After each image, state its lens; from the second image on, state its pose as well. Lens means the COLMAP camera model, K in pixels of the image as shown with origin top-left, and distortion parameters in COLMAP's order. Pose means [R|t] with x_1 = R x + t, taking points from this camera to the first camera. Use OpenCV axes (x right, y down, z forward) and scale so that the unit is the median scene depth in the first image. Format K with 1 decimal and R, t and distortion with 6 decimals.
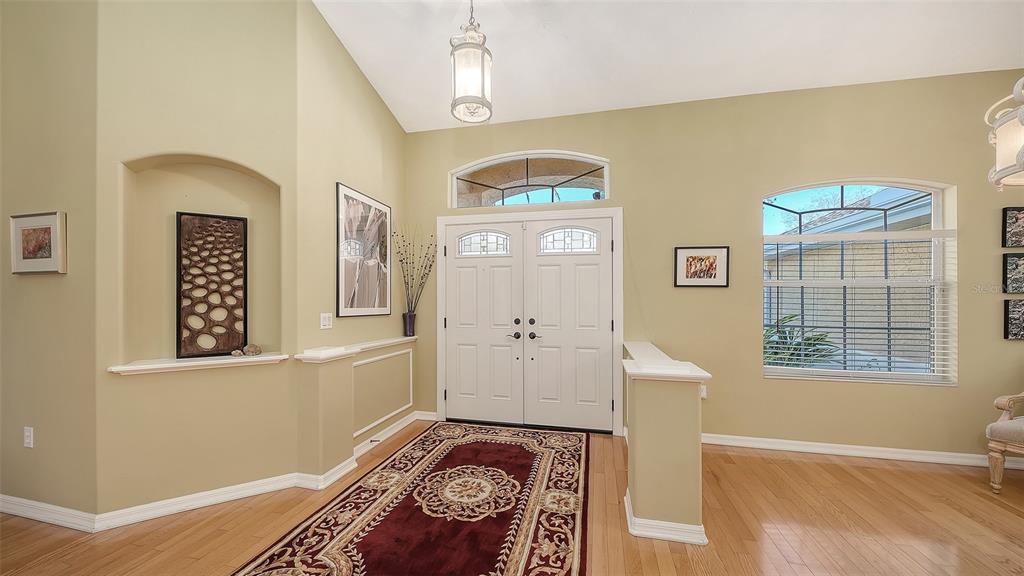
lens RADIAL K [[359.6, 0, 508.5], [0, 359.6, 301.2], [0, 0, 1]] dist [-0.000526, 0.000007]
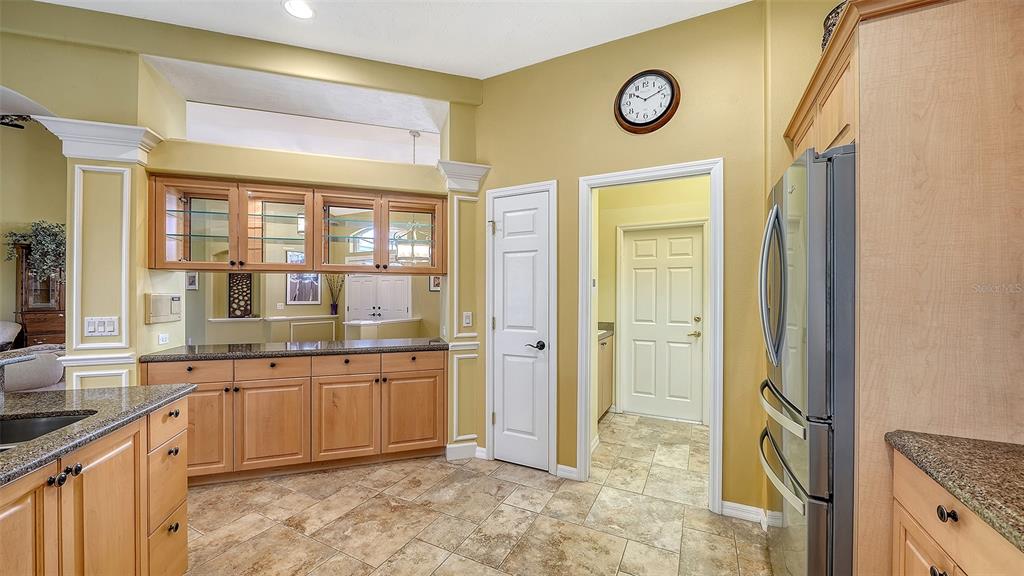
lens RADIAL K [[399.3, 0, 522.0], [0, 399.3, 289.9], [0, 0, 1]] dist [0.001353, -0.000034]
pose [[0.971994, -0.003206, -0.234983, 2.049083], [-0.000240, 0.999893, -0.014637, -0.021285], [0.235005, 0.014283, 0.971889, -1.521913]]
